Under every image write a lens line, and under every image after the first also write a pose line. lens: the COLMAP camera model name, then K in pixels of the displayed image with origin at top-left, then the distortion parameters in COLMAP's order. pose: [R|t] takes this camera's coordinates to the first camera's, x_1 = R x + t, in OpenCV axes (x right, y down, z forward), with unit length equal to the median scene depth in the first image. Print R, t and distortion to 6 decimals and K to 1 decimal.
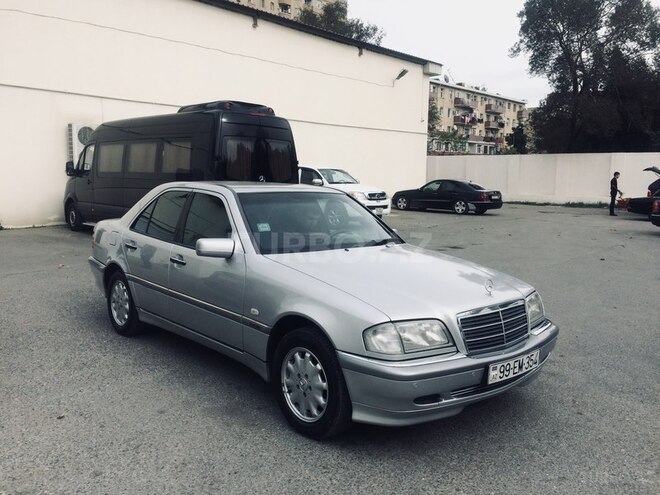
lens RADIAL K [[558.1, 0, 330.9], [0, 558.1, 247.1], [0, 0, 1]] dist [0.084523, -0.107865]
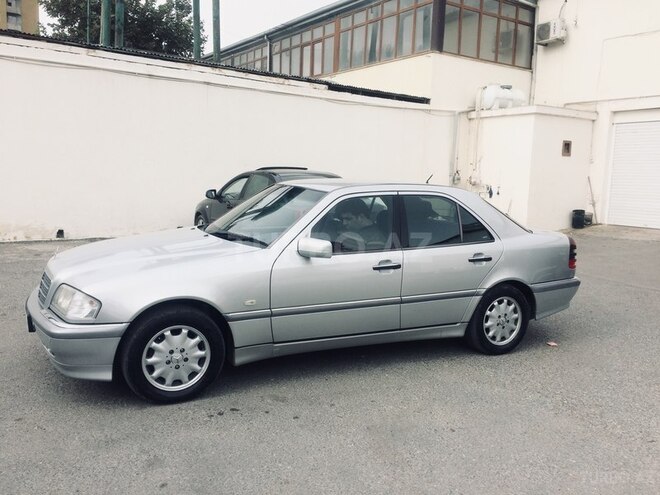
lens RADIAL K [[558.1, 0, 330.9], [0, 558.1, 247.1], [0, 0, 1]] dist [0.084523, -0.107865]
pose [[-0.252370, 0.108656, -0.961511, 1.312545], [-0.159485, 0.975415, 0.152088, -0.220735], [0.954397, 0.191729, -0.228836, 1.852358]]
